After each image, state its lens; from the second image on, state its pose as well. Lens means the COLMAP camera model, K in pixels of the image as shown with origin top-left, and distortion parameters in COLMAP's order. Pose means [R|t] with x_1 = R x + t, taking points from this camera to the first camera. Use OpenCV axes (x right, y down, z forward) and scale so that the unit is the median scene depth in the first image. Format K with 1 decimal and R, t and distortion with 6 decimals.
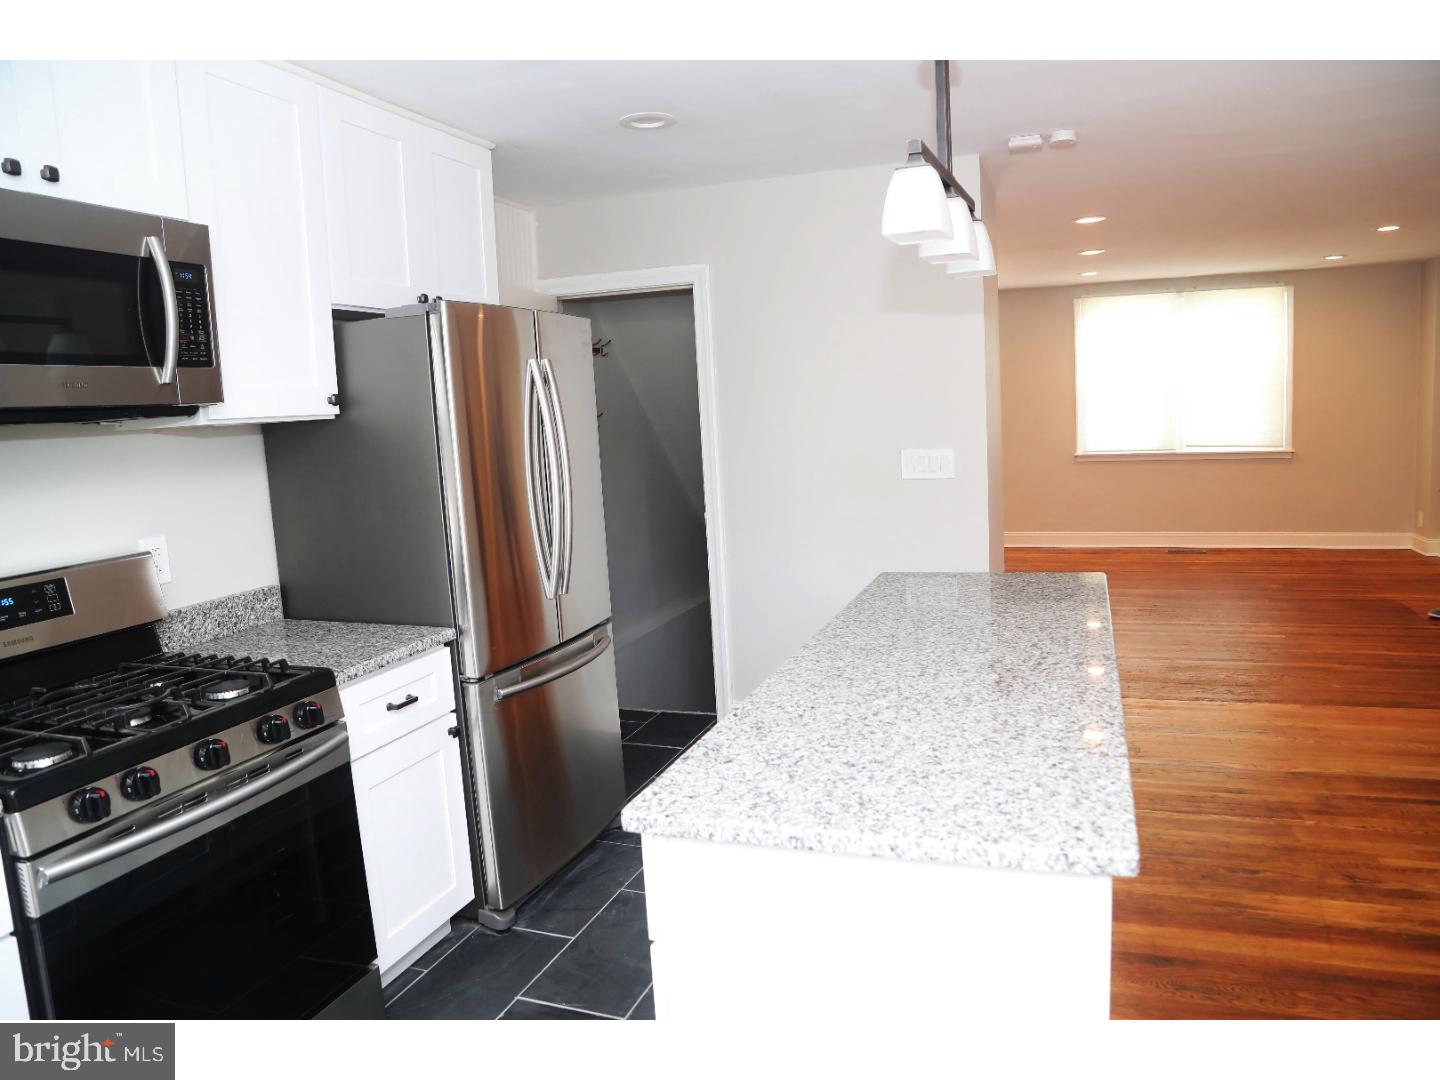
lens RADIAL K [[986.3, 0, 720.9], [0, 986.3, 538.9], [0, 0, 1]] dist [-0.087524, 0.030099]
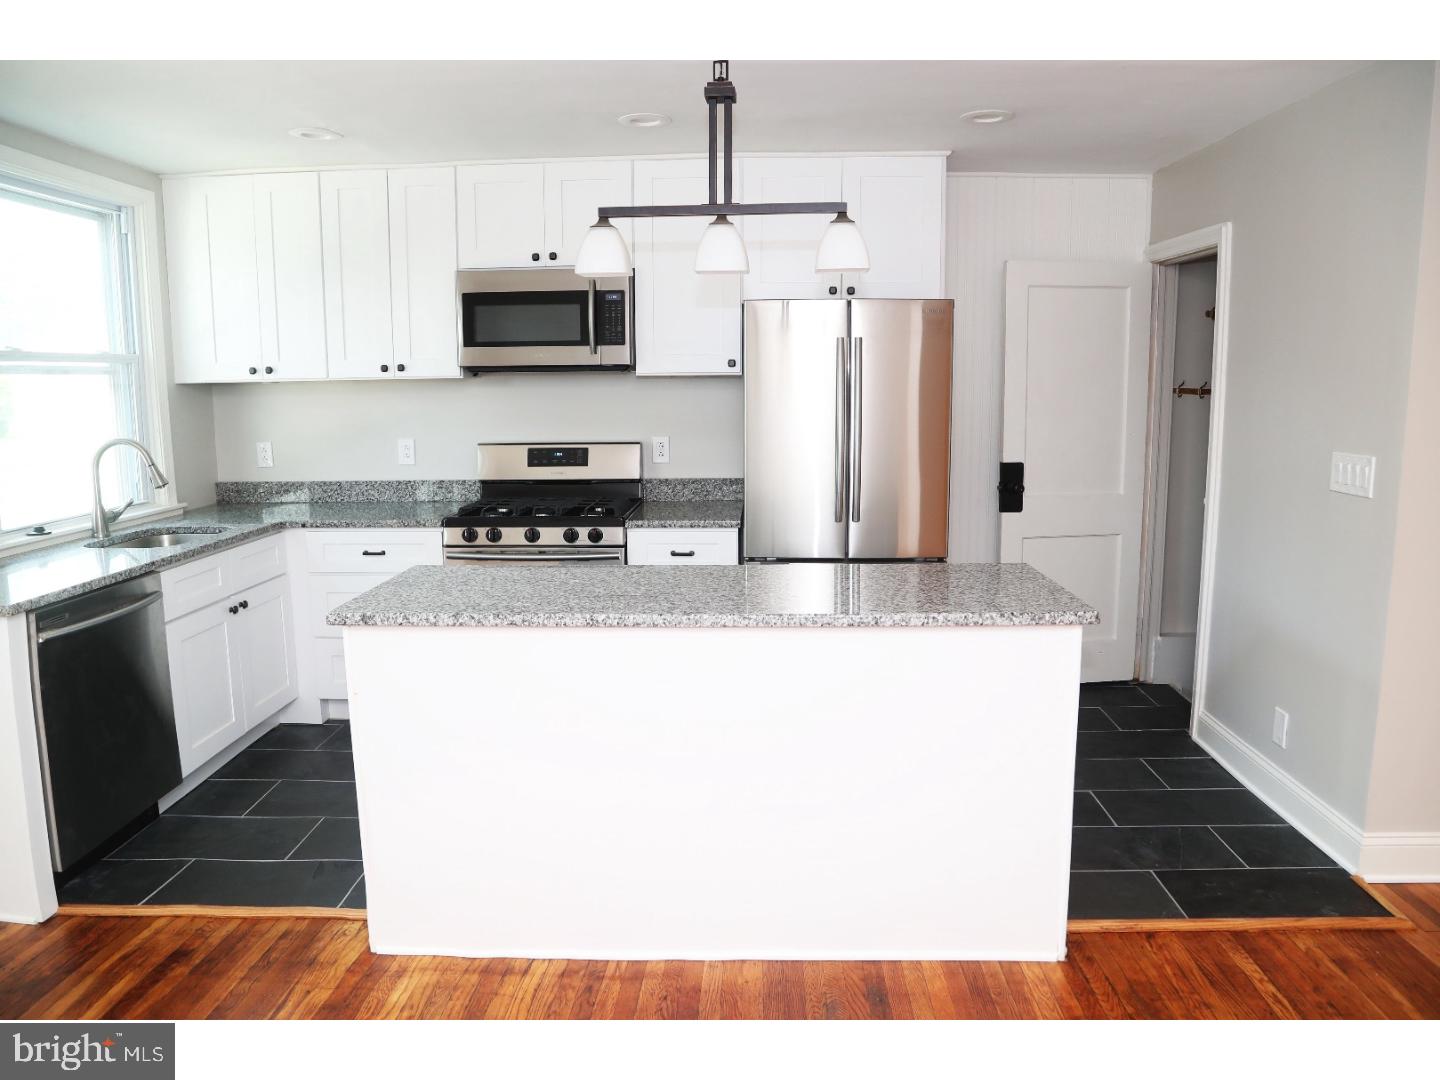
lens RADIAL K [[986.3, 0, 722.7], [0, 986.3, 534.0], [0, 0, 1]] dist [-0.087524, 0.030099]
pose [[0.309080, 0.198897, -0.930005, 1.450542], [-0.134568, 0.977194, 0.164267, -0.170897], [0.941467, 0.074378, 0.328797, 0.618338]]
